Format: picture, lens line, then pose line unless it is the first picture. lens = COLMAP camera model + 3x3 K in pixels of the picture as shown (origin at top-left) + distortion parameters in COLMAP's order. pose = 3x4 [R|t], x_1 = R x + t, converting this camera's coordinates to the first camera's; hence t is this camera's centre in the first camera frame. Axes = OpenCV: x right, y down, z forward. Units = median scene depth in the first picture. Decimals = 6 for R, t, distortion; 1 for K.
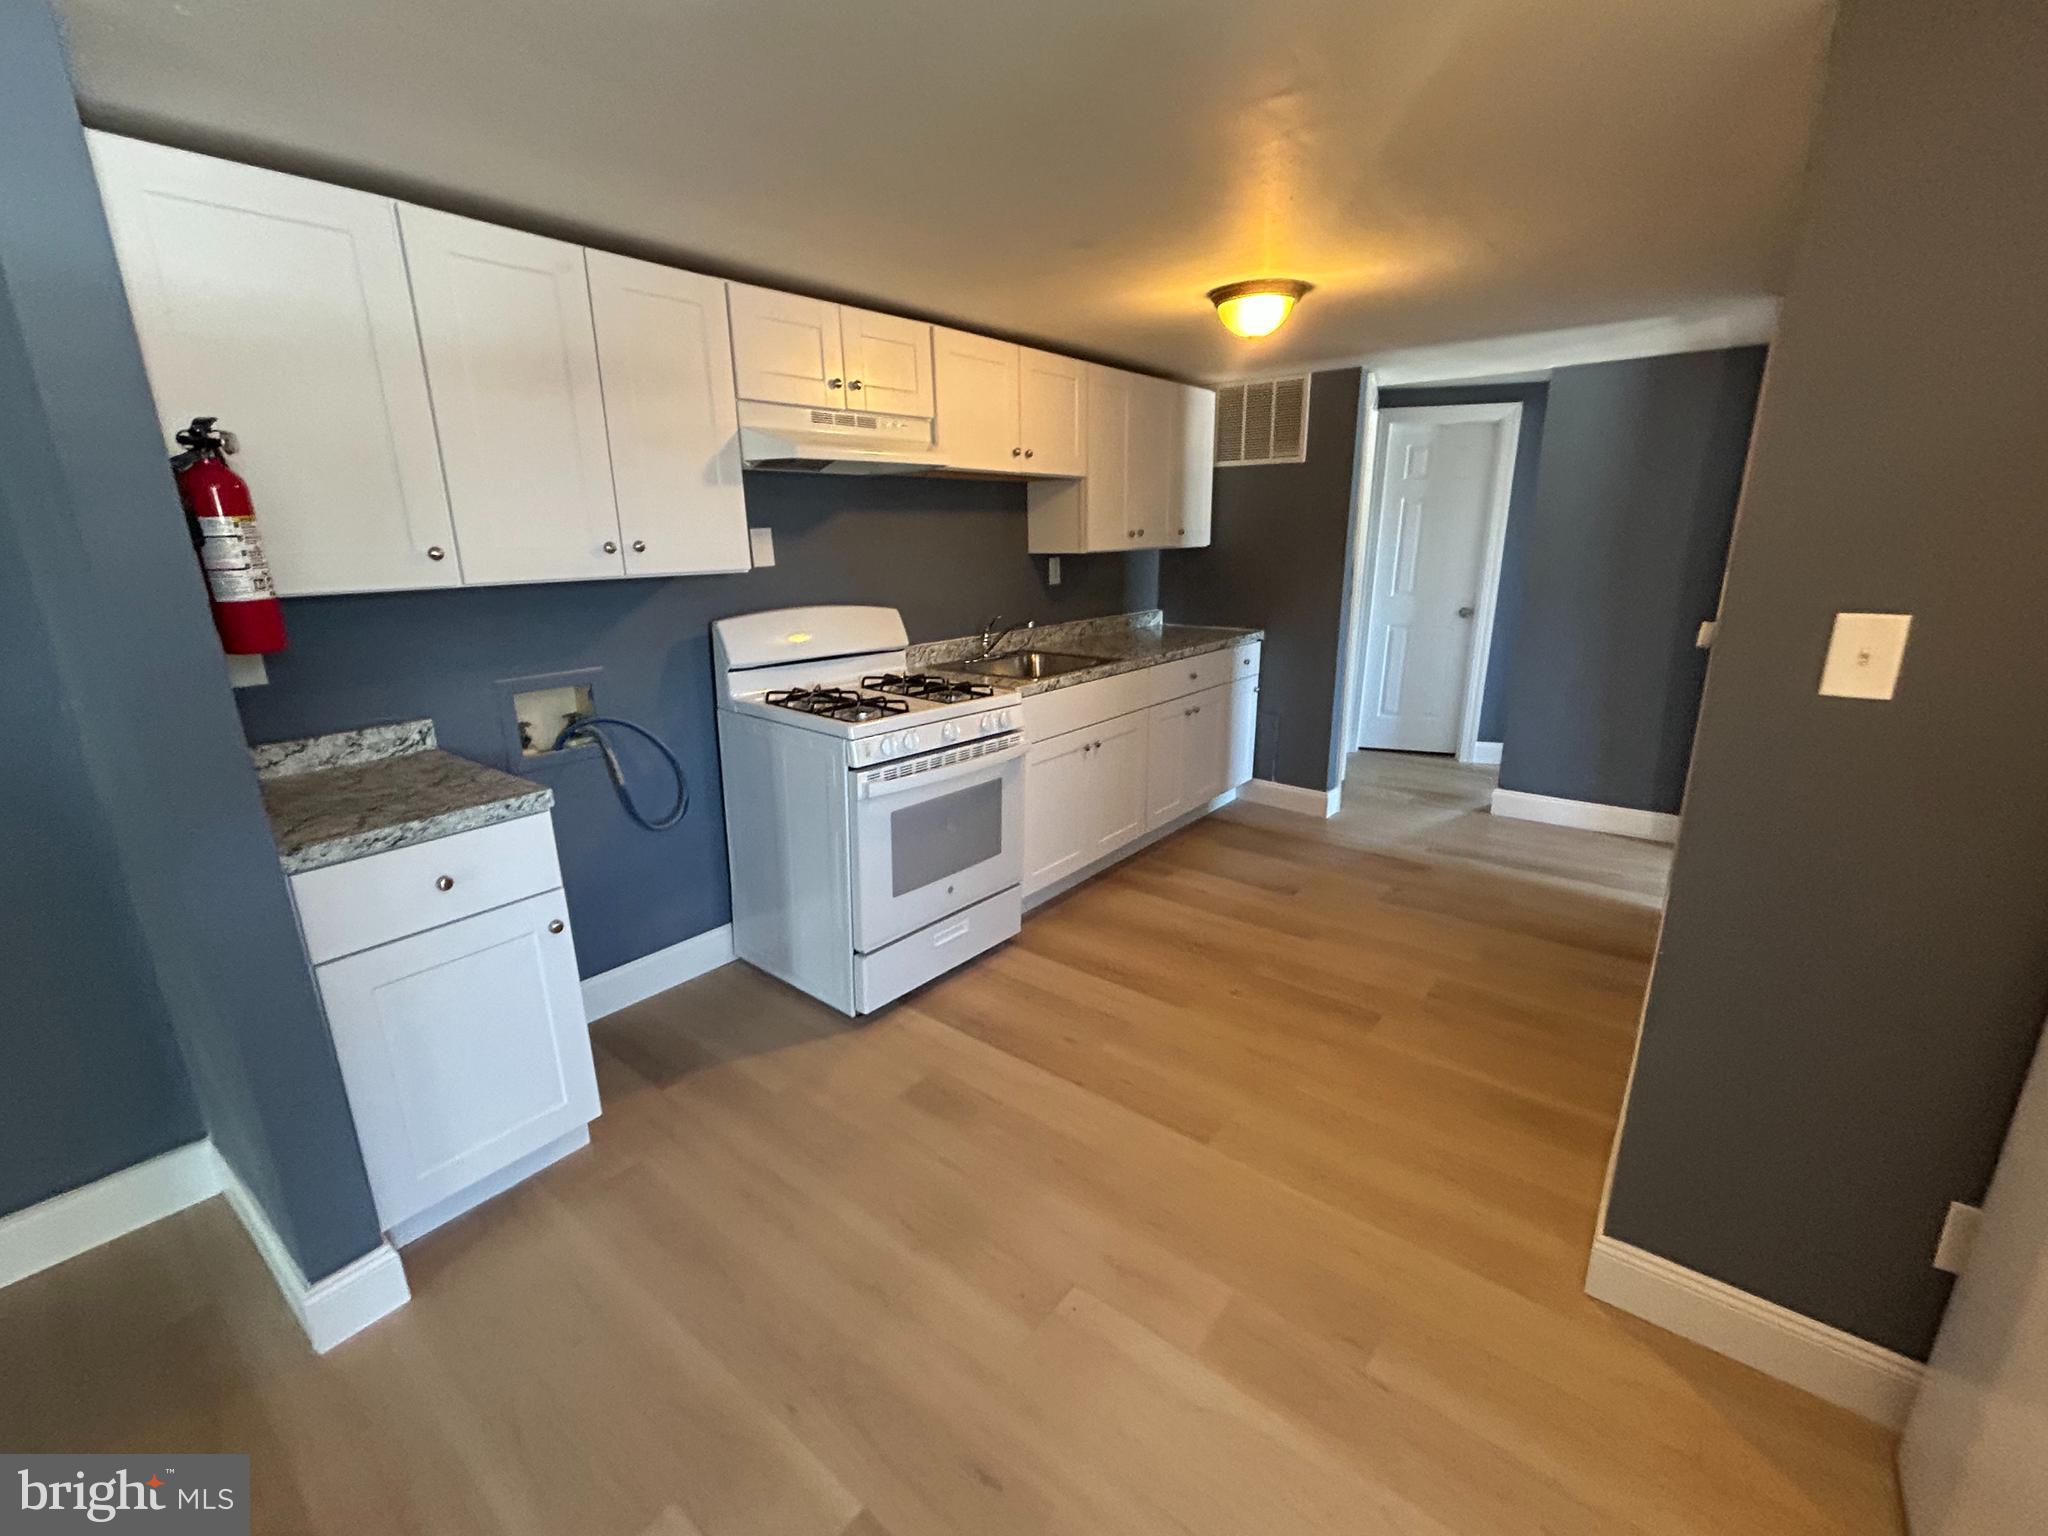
lens RADIAL K [[855.7, 0, 1020.6], [0, 855.7, 778.3], [0, 0, 1]] dist [-0.003433, 0.000901]
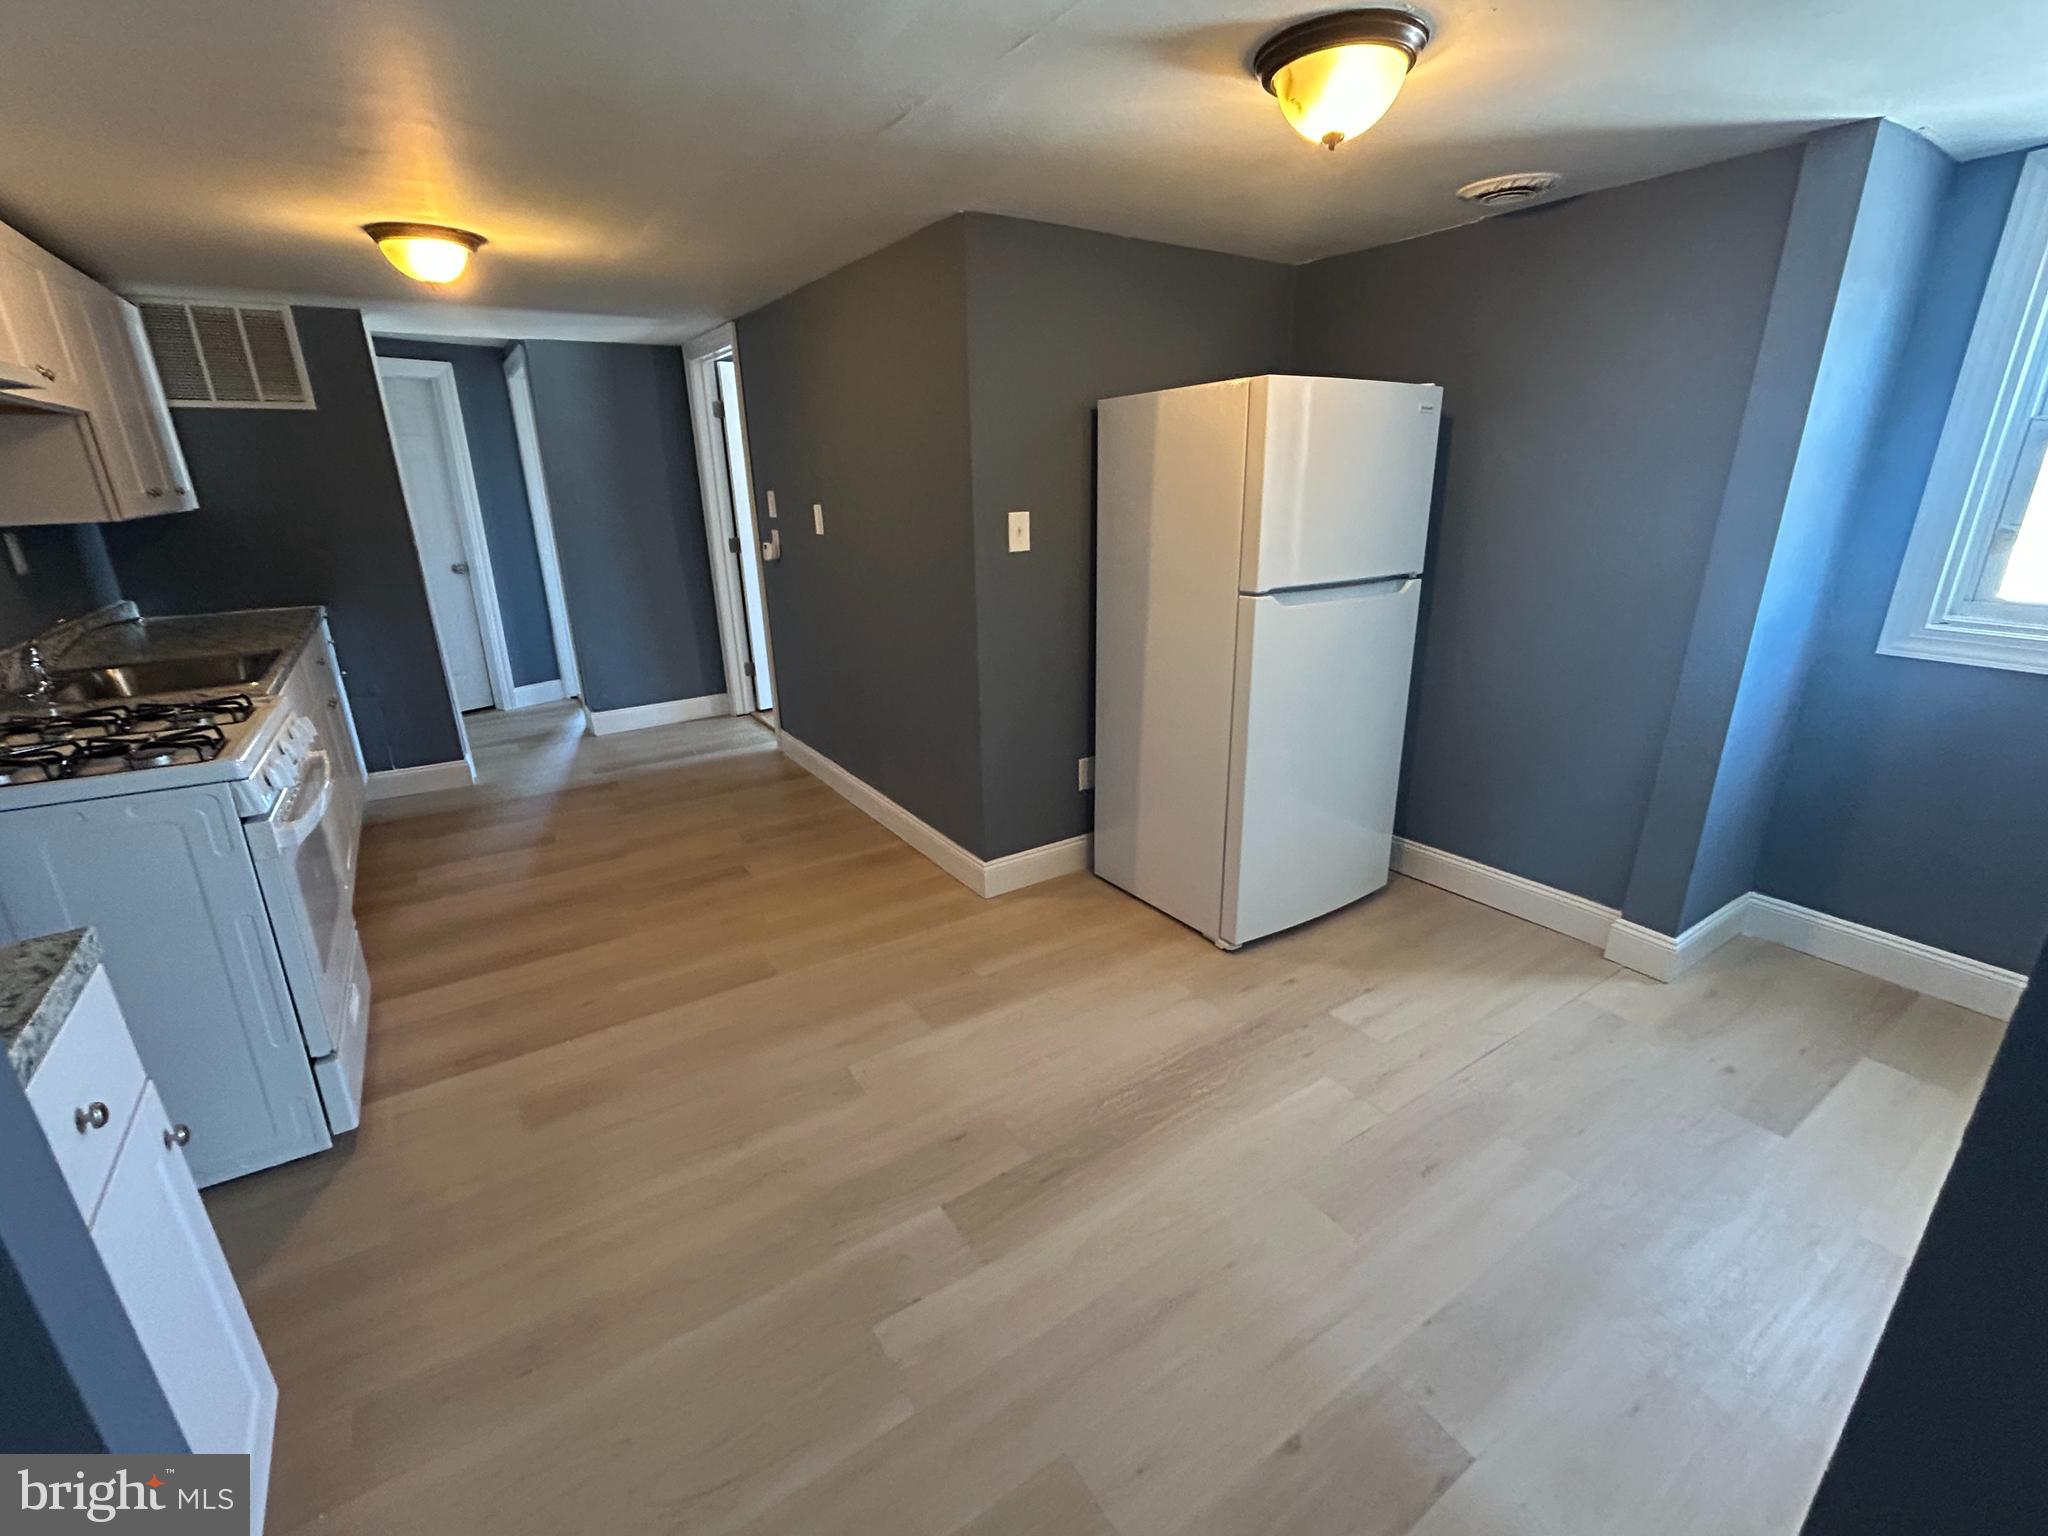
lens RADIAL K [[855.7, 0, 1016.5], [0, 855.7, 756.3], [0, 0, 1]] dist [-0.003433, 0.000901]
pose [[0.325103, -0.295381, 0.898364, -0.394968], [0.276896, 0.938066, 0.208231, -0.019863], [-0.904233, 0.181057, 0.386758, 0.082212]]
